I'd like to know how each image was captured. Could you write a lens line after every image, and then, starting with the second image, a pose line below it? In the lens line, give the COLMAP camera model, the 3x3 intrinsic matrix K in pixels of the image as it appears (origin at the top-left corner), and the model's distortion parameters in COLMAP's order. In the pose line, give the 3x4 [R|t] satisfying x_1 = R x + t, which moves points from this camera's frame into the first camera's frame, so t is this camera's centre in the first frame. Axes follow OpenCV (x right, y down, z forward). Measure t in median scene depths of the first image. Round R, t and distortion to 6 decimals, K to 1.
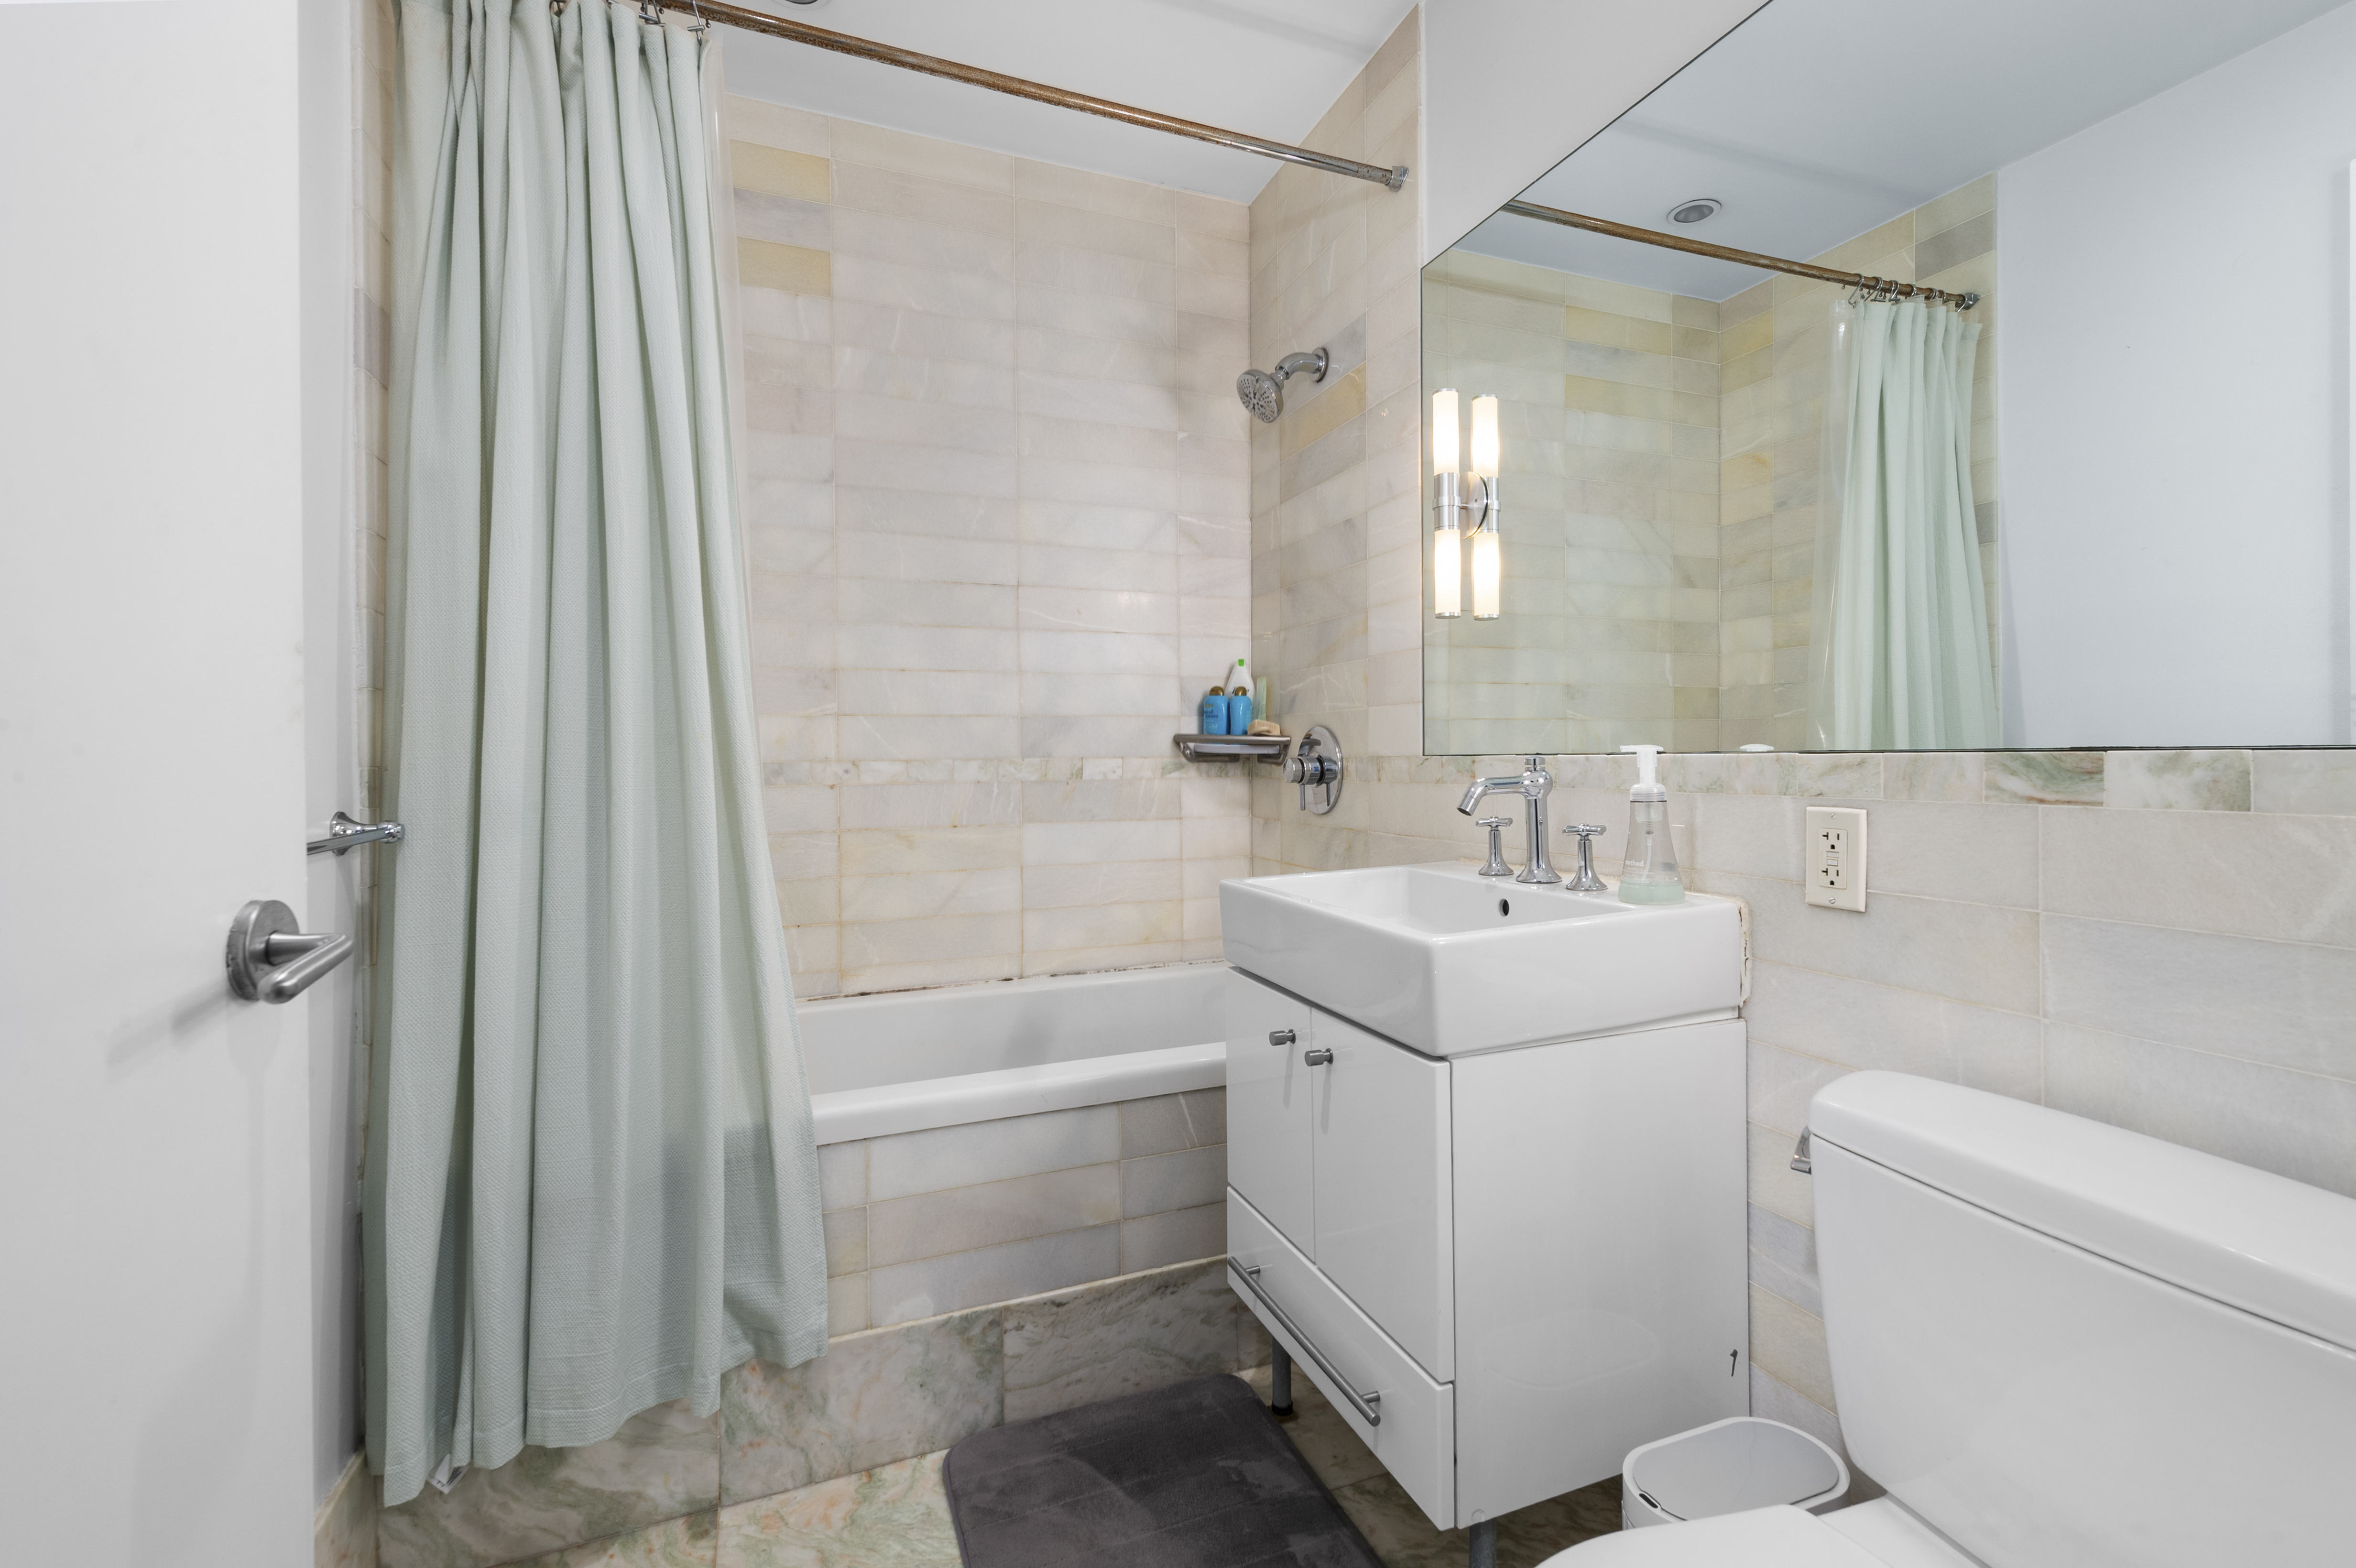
lens RADIAL K [[1007.4, 0, 1174.4], [0, 1007.4, 774.1], [0, 0, 1]] dist [-0.000314, -0.000545]
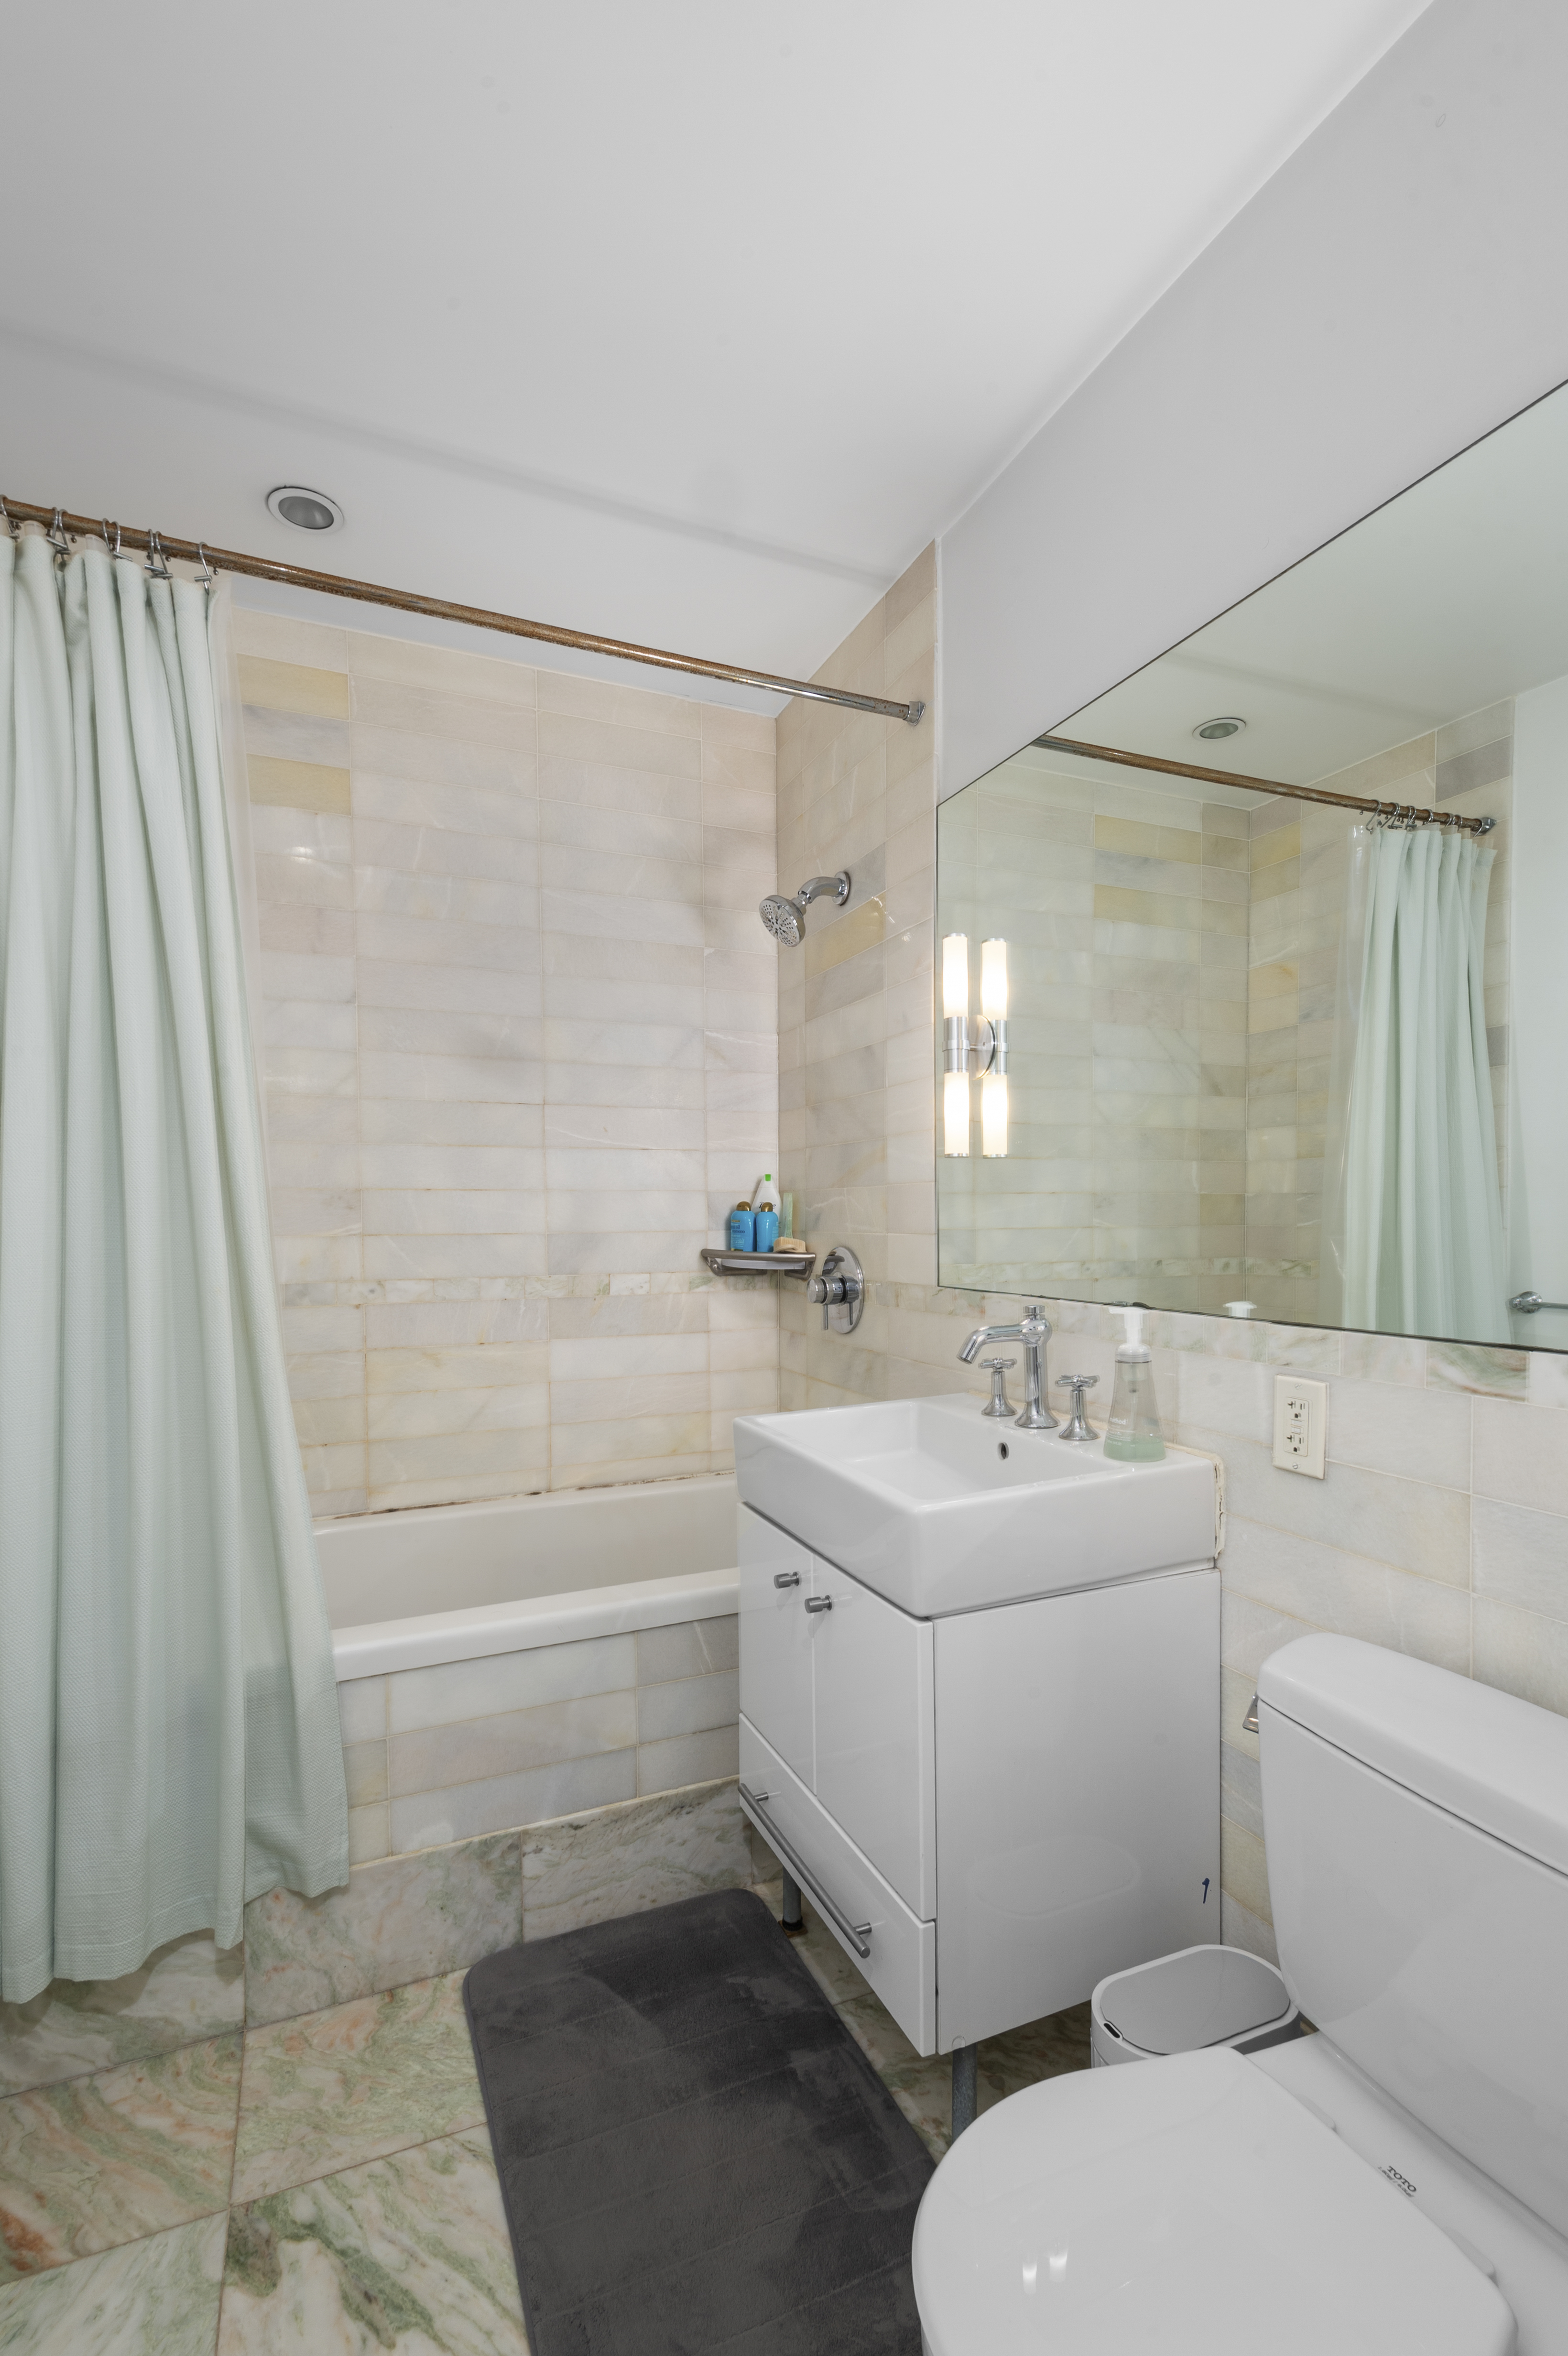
lens RADIAL K [[1070.6, 0, 787.7], [0, 1070.6, 1185.1], [0, 0, 1]] dist [0.001622, -0.000554]
pose [[0.999812, 0.000398, 0.019373, 0.078471], [-0.000932, 0.999620, 0.027568, -0.159197], [-0.019355, -0.027581, 0.999432, -0.083026]]
